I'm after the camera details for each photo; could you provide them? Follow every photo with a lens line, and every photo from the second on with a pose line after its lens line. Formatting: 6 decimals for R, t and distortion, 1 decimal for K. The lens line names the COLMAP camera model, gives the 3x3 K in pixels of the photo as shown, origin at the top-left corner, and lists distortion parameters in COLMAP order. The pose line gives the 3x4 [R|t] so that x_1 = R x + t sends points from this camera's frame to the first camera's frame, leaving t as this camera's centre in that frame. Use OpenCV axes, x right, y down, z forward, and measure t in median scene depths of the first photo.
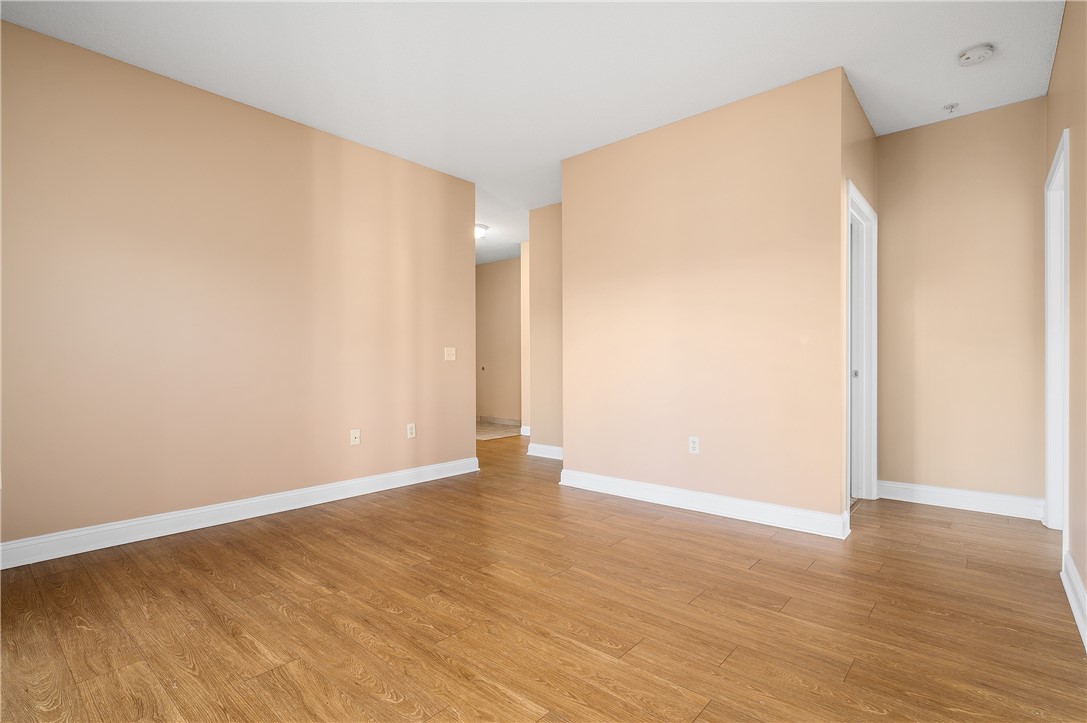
lens RADIAL K [[520.9, 0, 543.5], [0, 520.9, 362.3], [0, 0, 1]] dist [0.000195, 0.000045]
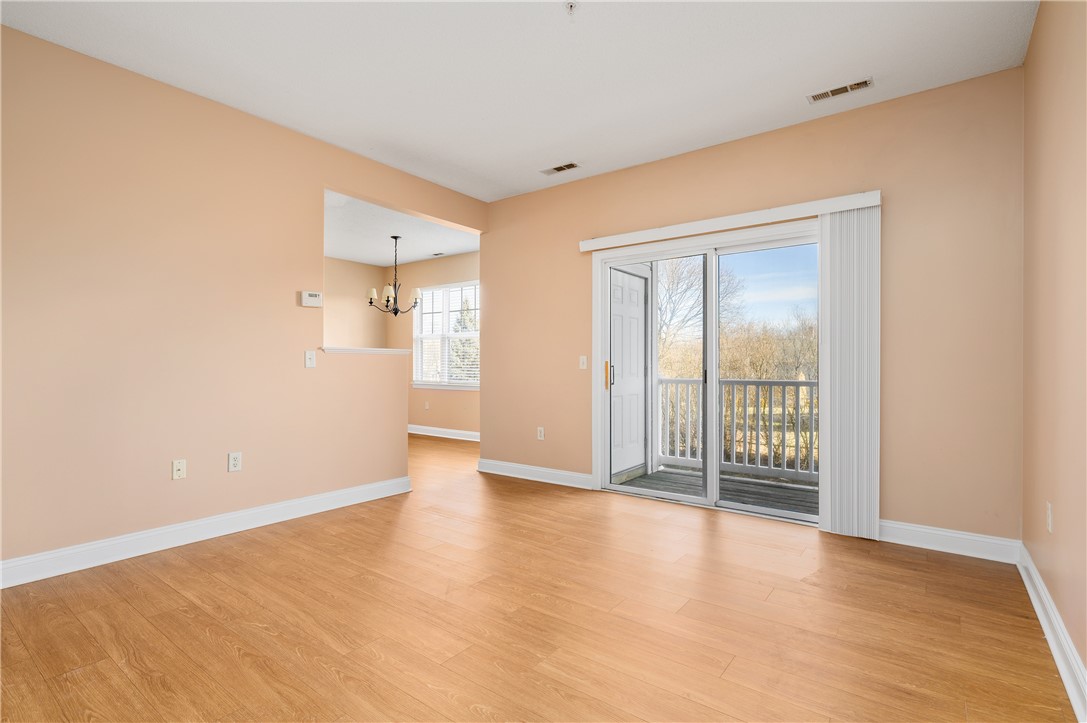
lens RADIAL K [[520.9, 0, 544.0], [0, 520.9, 366.0], [0, 0, 1]] dist [0.000195, 0.000045]
pose [[-0.997658, 0.002393, -0.068357, -0.226352], [0.002091, 0.999988, 0.004489, -0.032835], [0.068367, 0.004336, -0.997651, 2.196875]]
